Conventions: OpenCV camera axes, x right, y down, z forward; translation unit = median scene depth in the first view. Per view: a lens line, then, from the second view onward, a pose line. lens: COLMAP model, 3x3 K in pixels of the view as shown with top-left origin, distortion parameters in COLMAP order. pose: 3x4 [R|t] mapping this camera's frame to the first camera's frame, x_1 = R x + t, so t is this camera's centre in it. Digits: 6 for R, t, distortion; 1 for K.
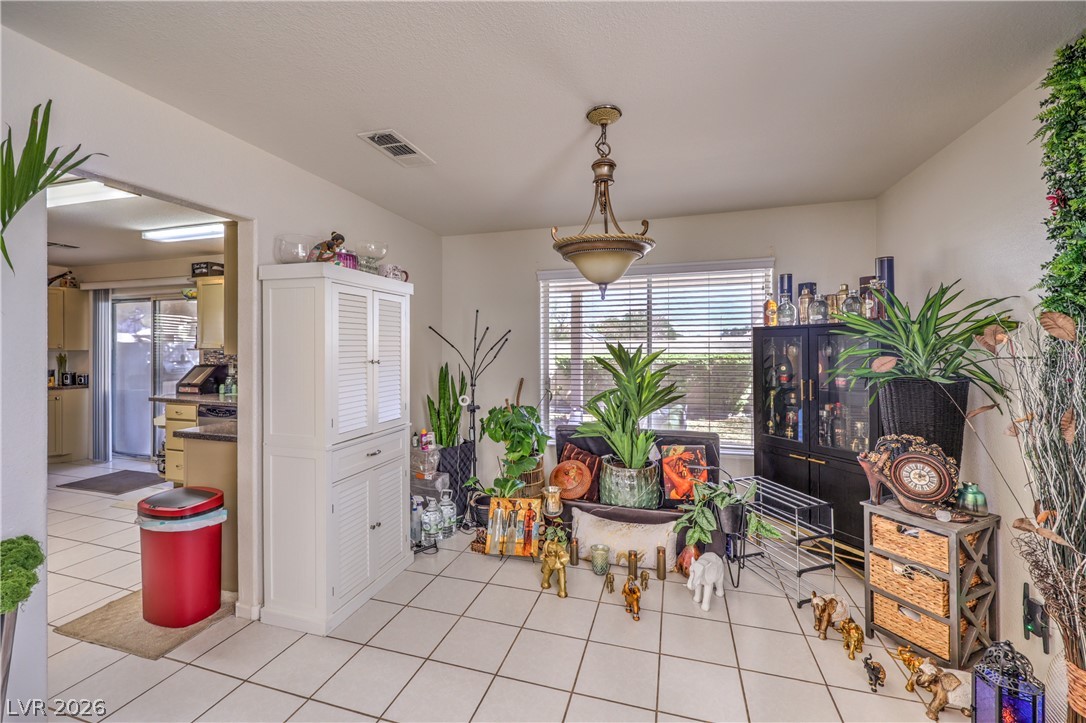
lens RADIAL K [[443.9, 0, 539.6], [0, 443.9, 342.9], [0, 0, 1]] dist [-0.000063, -0.000029]
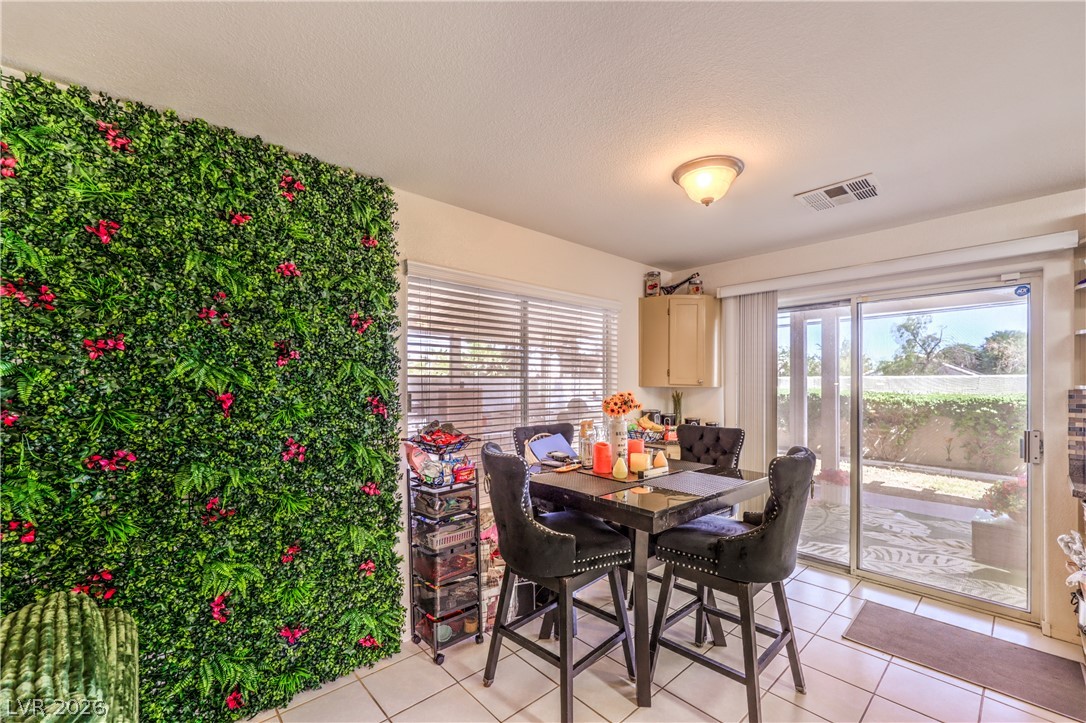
lens RADIAL K [[443.9, 0, 548.1], [0, 443.9, 383.4], [0, 0, 1]] dist [-0.001020, -0.000017]
pose [[0.865338, 0.004778, -0.501167, -1.072869], [-0.002829, 0.999985, 0.004648, 0.009357], [0.501181, -0.002605, 0.865338, 0.334740]]
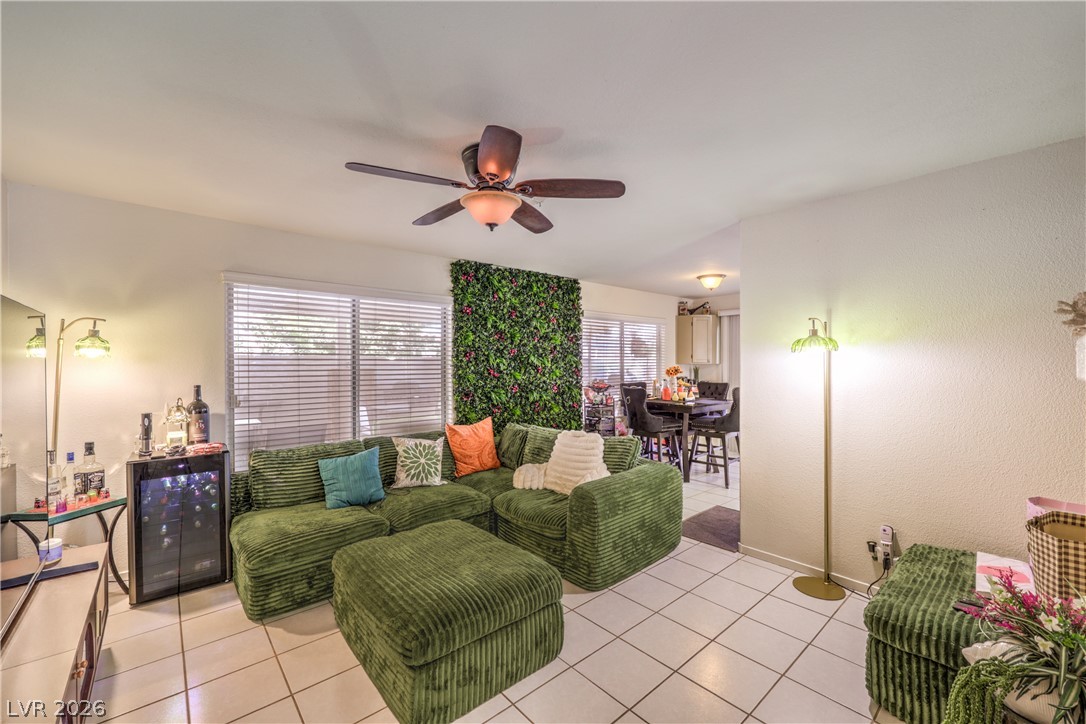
lens RADIAL K [[441.2, 0, 546.8], [0, 441.2, 374.1], [0, 0, 1]] dist [-0.000267, -0.000343]
pose [[0.852214, 0.013288, -0.523025, -0.926010], [0.003395, 0.999516, 0.030925, 0.005050], [0.523183, -0.028131, 0.851756, -0.379581]]
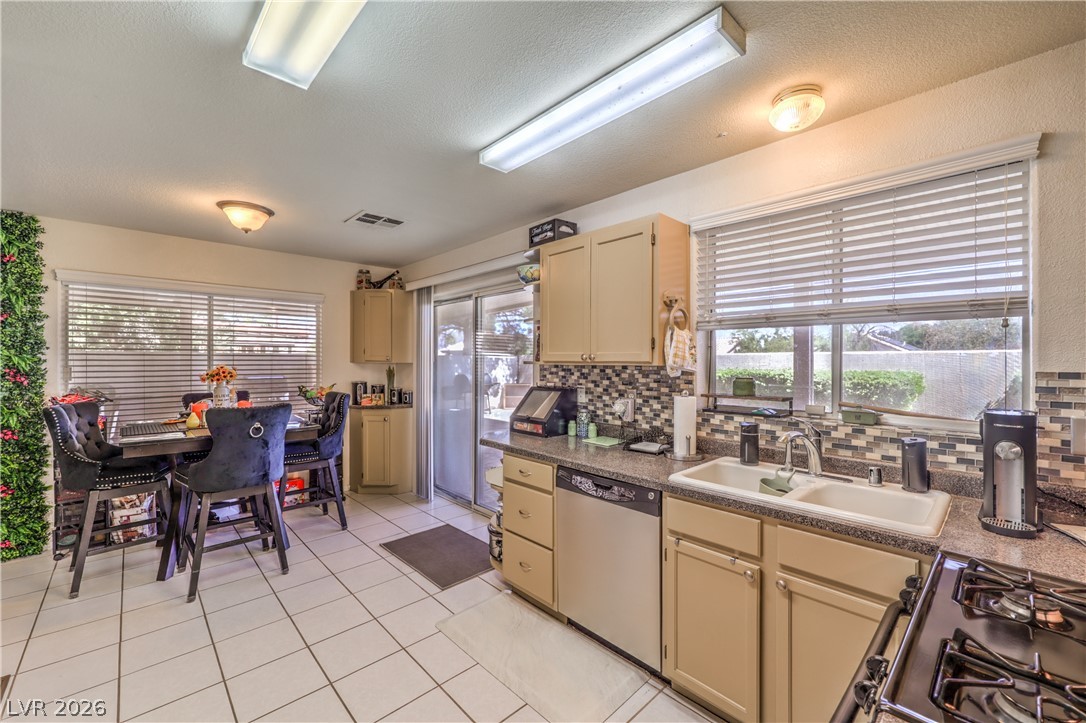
lens RADIAL K [[441.8, 0, 540.4], [0, 441.8, 360.6], [0, 0, 1]] dist [-0.001818, -0.000162]
pose [[0.868671, 0.004874, -0.495366, -0.466927], [-0.002080, 0.999979, 0.006192, 0.007436], [0.495386, -0.004349, 0.868662, 0.467939]]
